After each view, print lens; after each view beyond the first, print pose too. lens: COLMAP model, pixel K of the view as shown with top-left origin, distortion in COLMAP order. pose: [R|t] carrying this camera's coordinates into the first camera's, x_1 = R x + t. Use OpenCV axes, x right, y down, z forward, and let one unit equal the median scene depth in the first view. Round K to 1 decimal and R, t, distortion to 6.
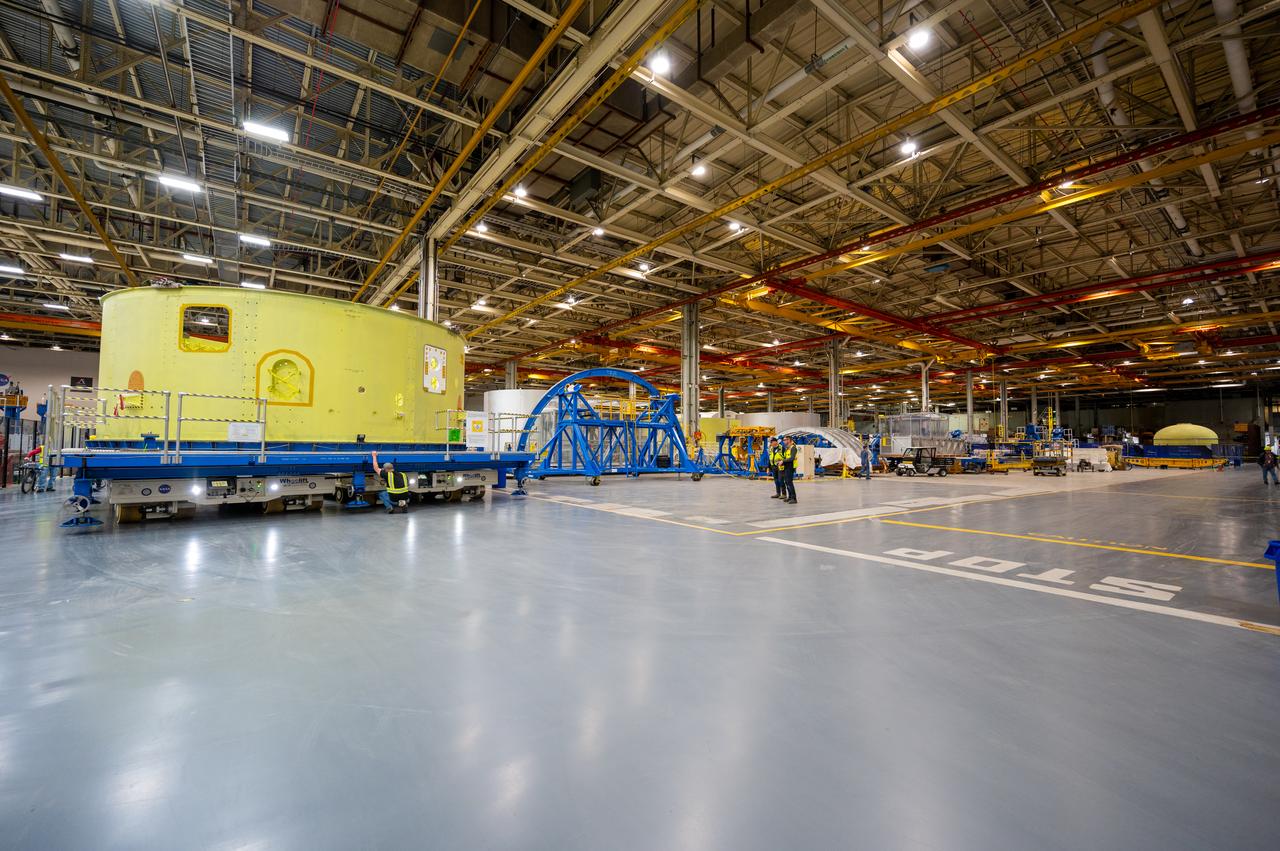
lens RADIAL K [[519.6, 0, 640.0], [0, 519.6, 425.5], [0, 0, 1]] dist [-0.000321, -0.000183]
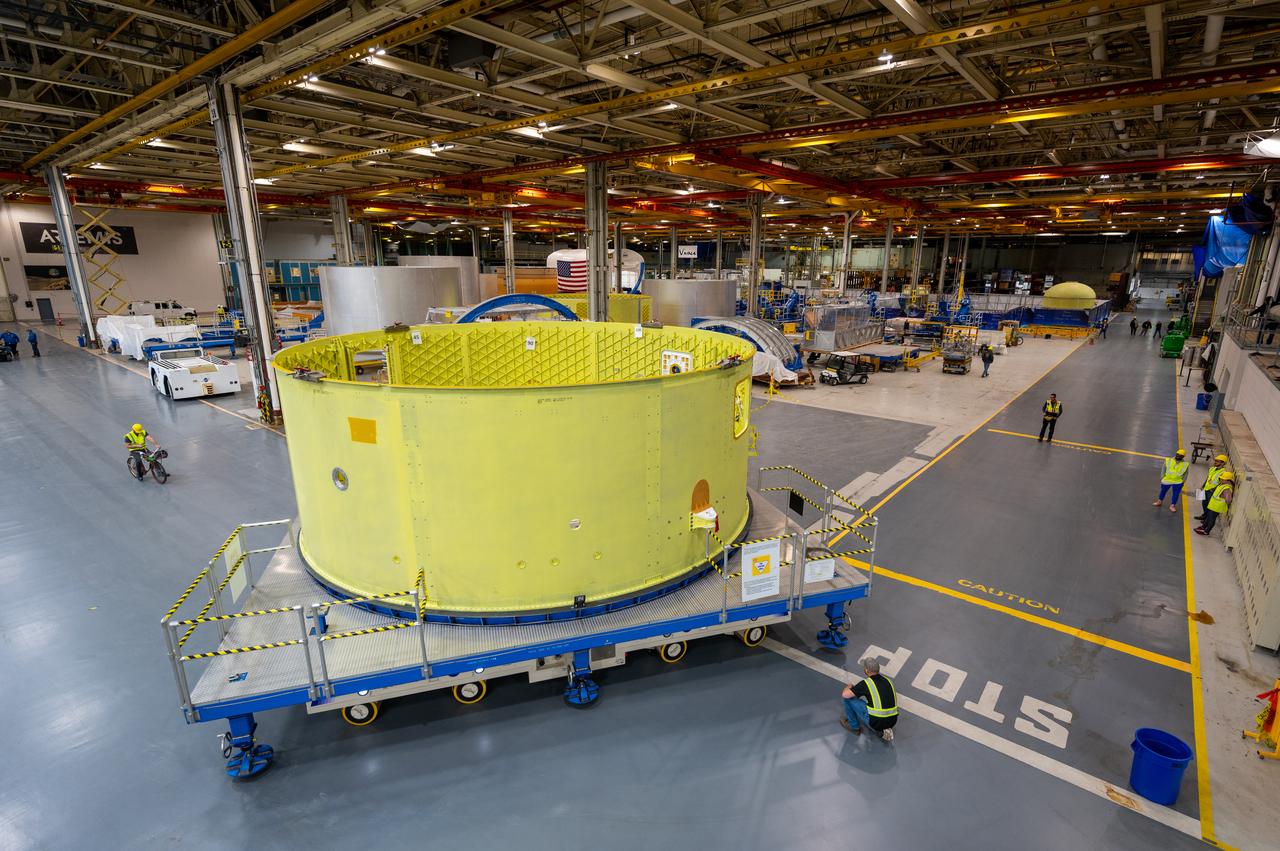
lens RADIAL K [[612.3, 0, 662.0], [0, 612.3, 429.7], [0, 0, 1]] dist [0.000463, 0.000292]
pose [[0.970343, -0.057758, 0.234730, -0.059844], [-0.016015, 0.953541, 0.300836, -0.159977], [-0.241201, -0.295673, 0.924337, 0.000793]]
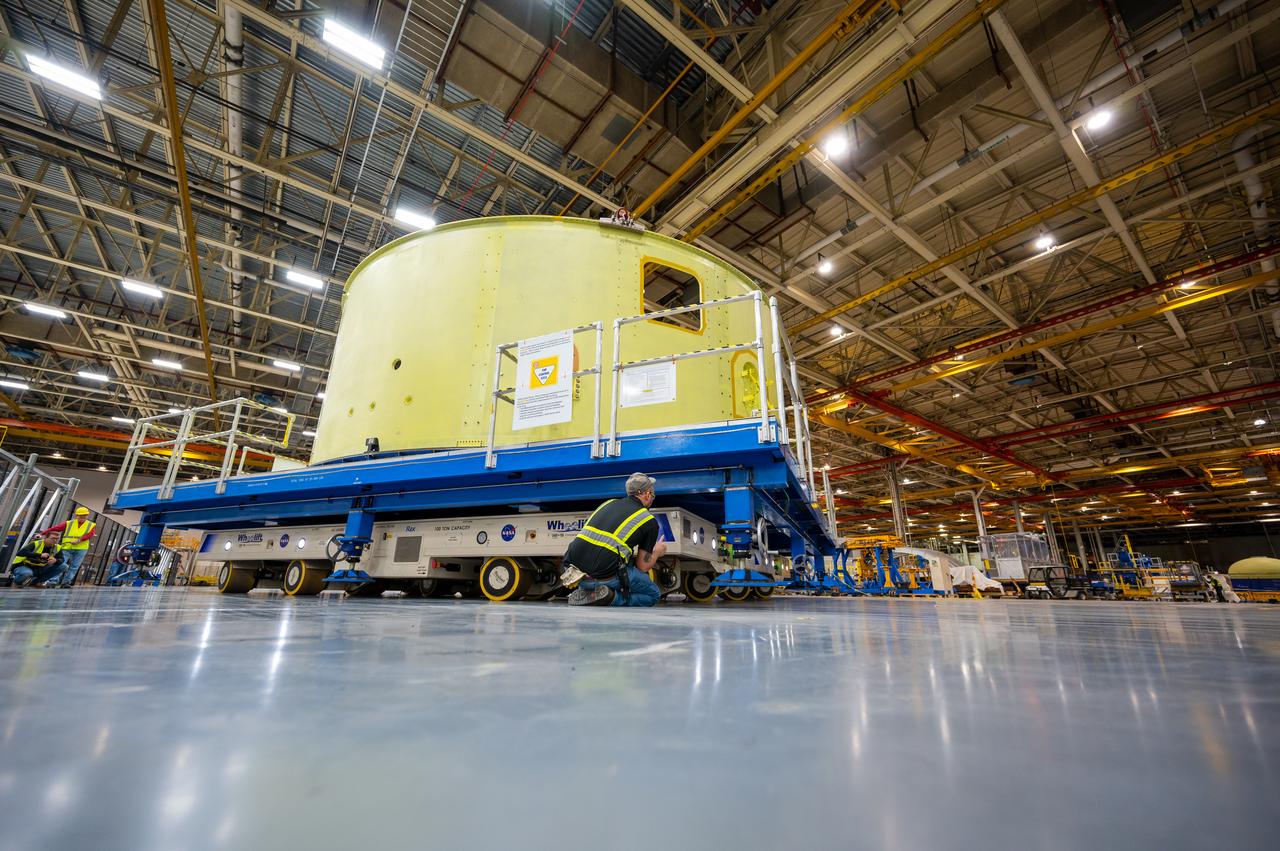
lens RADIAL K [[502.8, 0, 640.0], [0, 502.8, 425.5], [0, 0, 1]] dist [0.000549, -0.000068]
pose [[0.999963, 0.006104, -0.006043, -0.162236], [-0.007513, 0.962609, -0.270791, 0.047854], [0.004164, 0.270826, 0.962619, 0.099034]]
